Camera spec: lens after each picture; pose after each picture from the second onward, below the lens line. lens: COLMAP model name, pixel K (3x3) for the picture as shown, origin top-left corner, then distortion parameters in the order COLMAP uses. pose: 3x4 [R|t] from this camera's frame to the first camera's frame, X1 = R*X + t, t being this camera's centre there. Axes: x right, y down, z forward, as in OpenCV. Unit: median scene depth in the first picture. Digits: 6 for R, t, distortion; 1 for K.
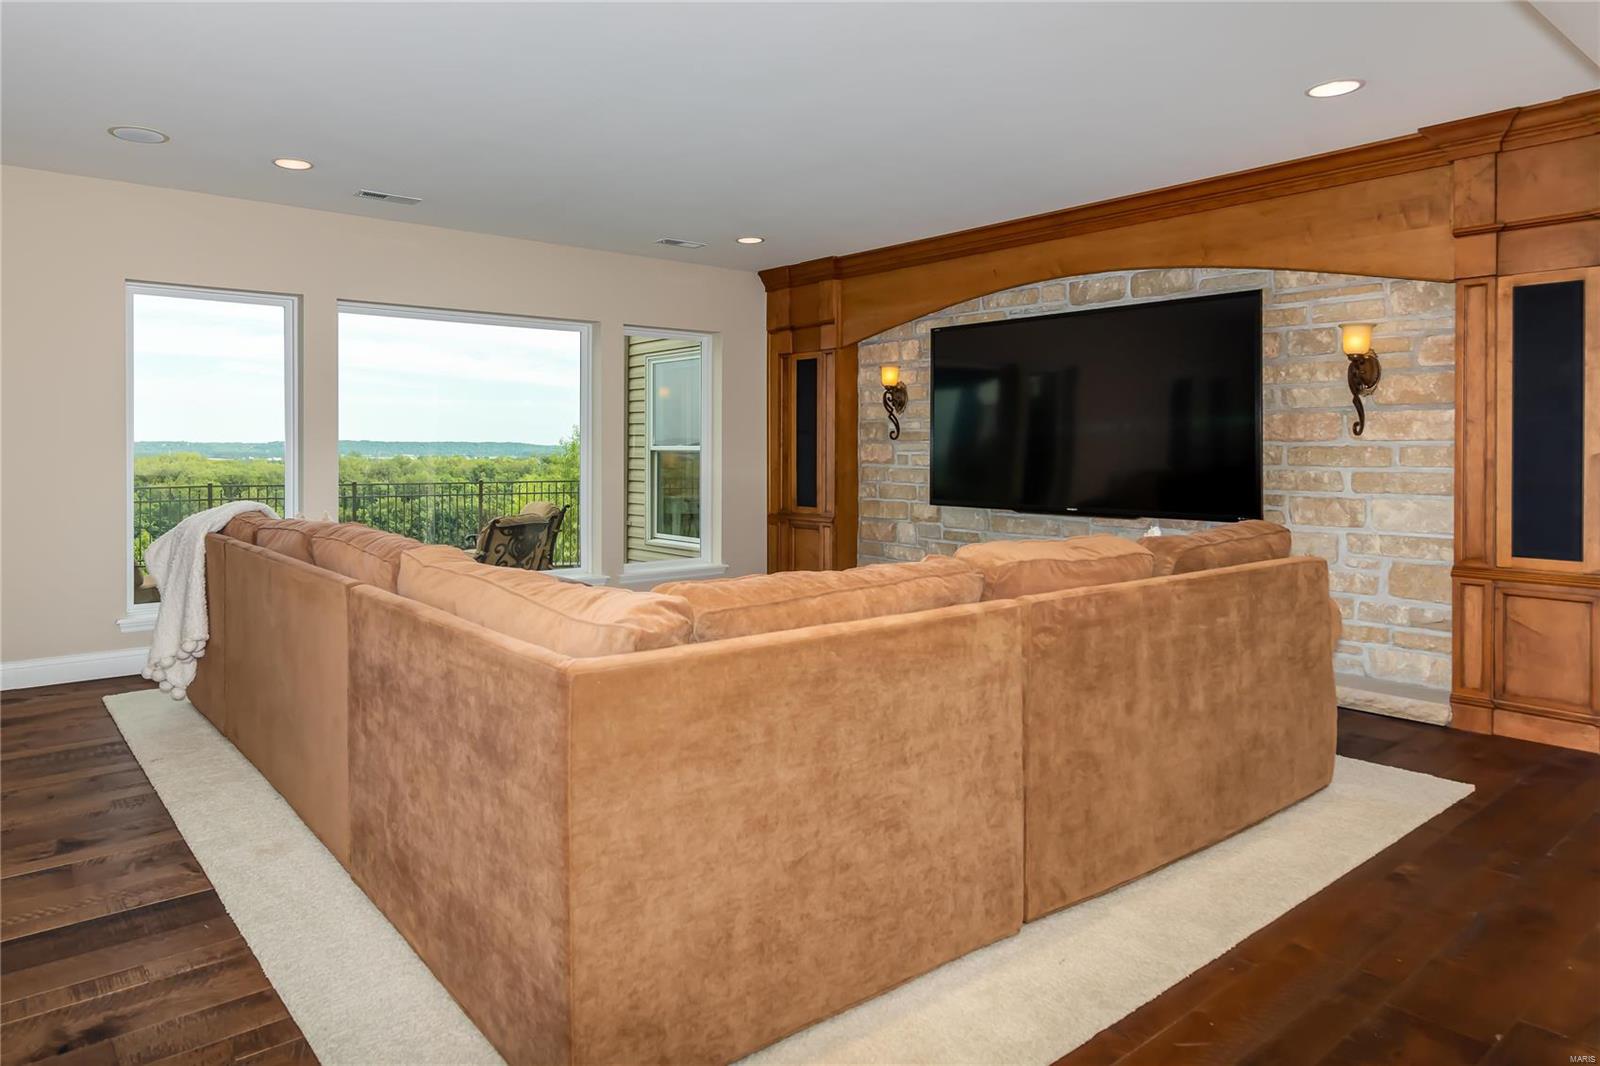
lens RADIAL K [[1011.9, 0, 776.1], [0, 1011.9, 446.7], [0, 0, 1]] dist [-0.004205, 0.000266]
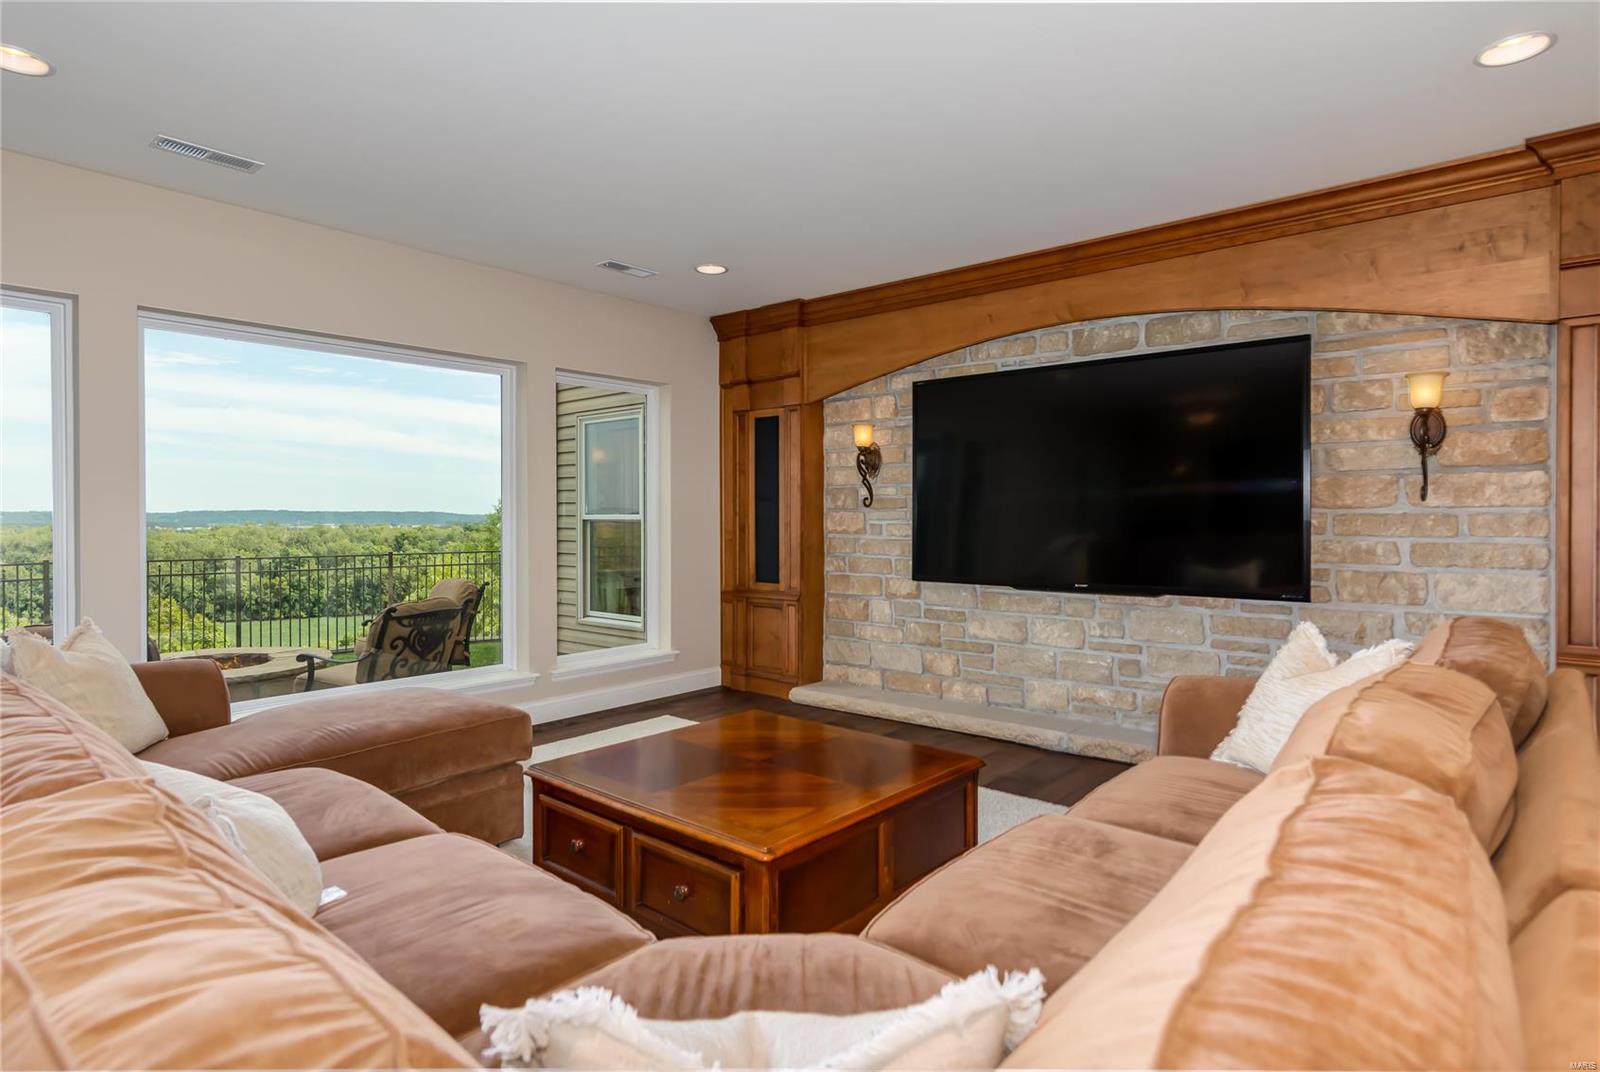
lens RADIAL K [[859.3, 0, 805.6], [0, 859.3, 521.7], [0, 0, 1]] dist [0.005354, -0.000048]
pose [[0.989146, -0.003678, 0.146887, -0.051765], [0.002479, 0.999962, 0.008341, -0.000748], [-0.146912, -0.007887, 0.989118, 0.273300]]
